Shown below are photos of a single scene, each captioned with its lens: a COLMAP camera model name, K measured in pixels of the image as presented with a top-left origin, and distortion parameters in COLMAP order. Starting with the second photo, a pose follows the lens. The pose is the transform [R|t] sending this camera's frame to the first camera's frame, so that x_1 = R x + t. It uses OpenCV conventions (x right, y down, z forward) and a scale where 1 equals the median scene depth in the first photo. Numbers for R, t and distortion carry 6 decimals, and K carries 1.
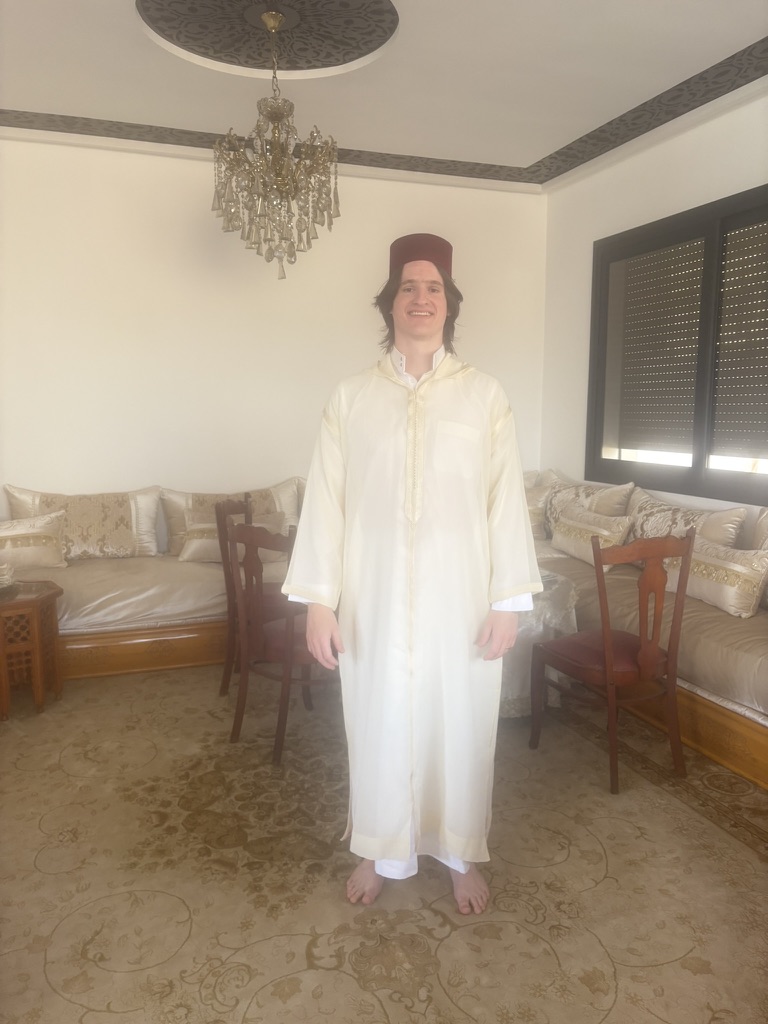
lens RADIAL K [[783.5, 0, 384.0], [0, 783.5, 512.0], [0, 0, 1]] dist [0.046555, -0.048087]
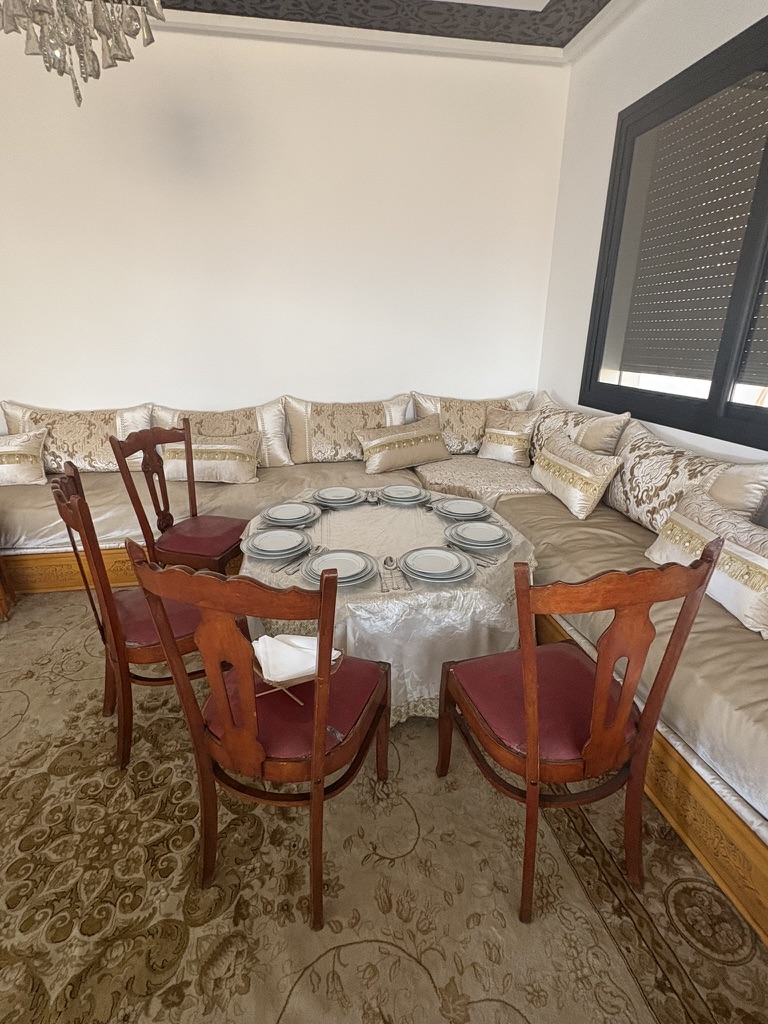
lens RADIAL K [[481.2, 0, 385.8], [0, 481.2, 509.1], [0, 0, 1]] dist [0.000936, 0.000585]
pose [[0.986026, 0.057227, -0.156456, 0.168858], [-0.021878, 0.975495, 0.218929, -0.054454], [0.165150, -0.212447, 0.963116, 0.506121]]
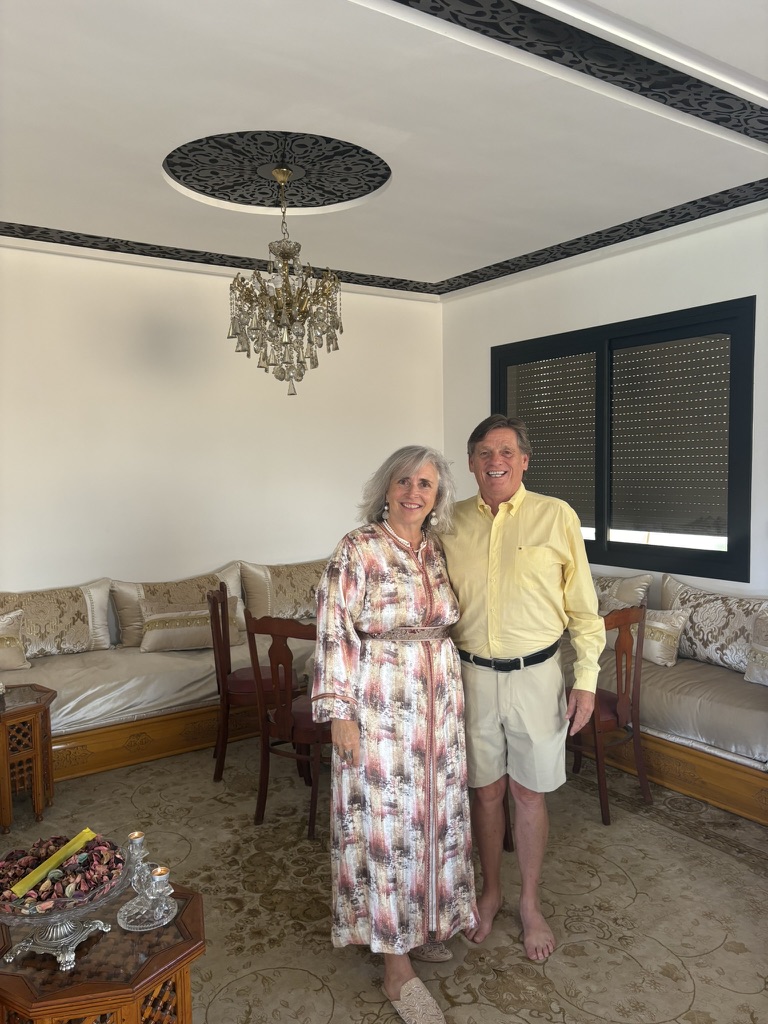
lens RADIAL K [[783.5, 0, 384.0], [0, 783.5, 512.0], [0, 0, 1]] dist [0.046555, -0.048087]
pose [[0.968086, -0.032175, 0.248545, -0.243502], [0.049763, 0.996656, -0.064809, -0.043178], [-0.245629, 0.075109, 0.966450, -0.086427]]
